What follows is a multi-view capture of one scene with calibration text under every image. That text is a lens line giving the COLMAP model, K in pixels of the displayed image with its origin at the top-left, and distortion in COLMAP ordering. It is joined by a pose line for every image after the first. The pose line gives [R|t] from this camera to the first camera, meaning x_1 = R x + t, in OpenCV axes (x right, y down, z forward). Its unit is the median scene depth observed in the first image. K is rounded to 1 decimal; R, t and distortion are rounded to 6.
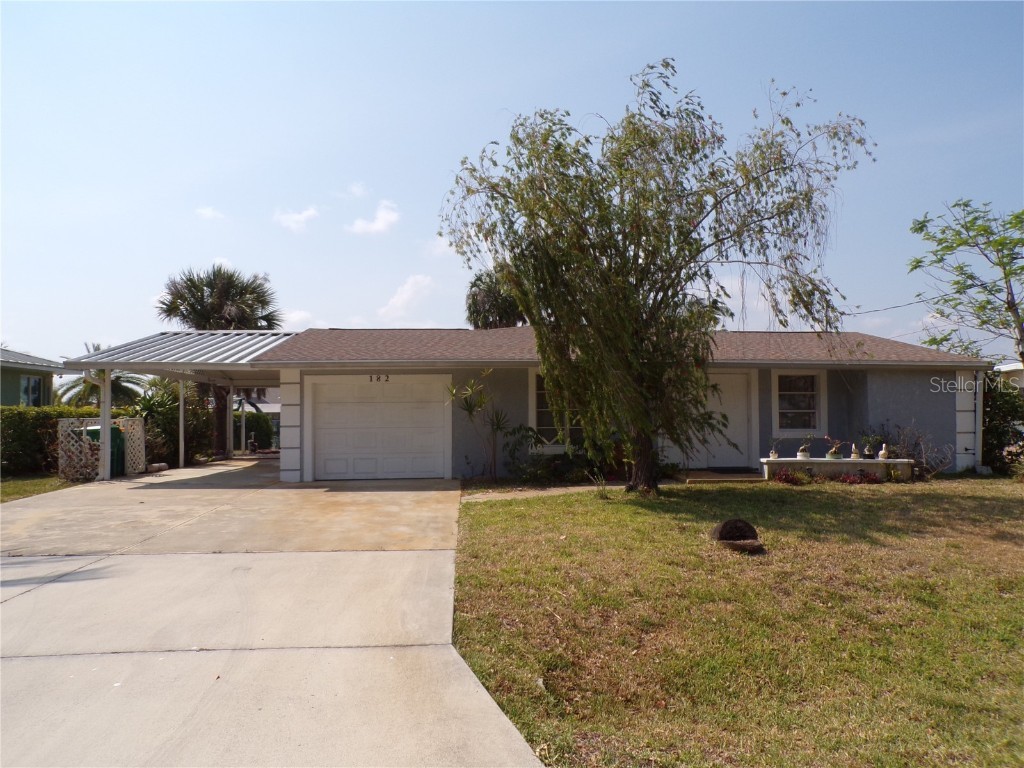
lens RADIAL K [[707.5, 0, 508.3], [0, 707.5, 384.9], [0, 0, 1]] dist [-0.006965, 0.031298]
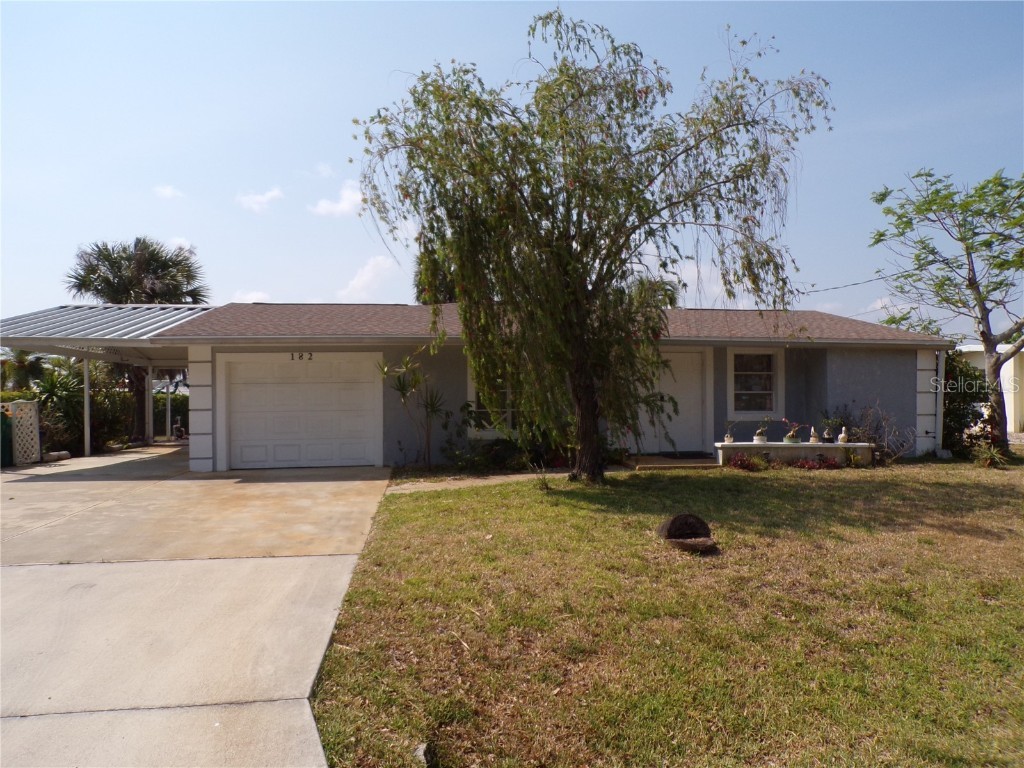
lens RADIAL K [[695.3, 0, 512.0], [0, 695.3, 384.0], [0, 0, 1]] dist [0.017087, 0.002356]
pose [[0.998344, -0.000197, 0.057520, 0.045811], [-0.001036, 0.999770, 0.021418, 0.008657], [-0.057511, -0.021442, 0.998115, 0.125429]]
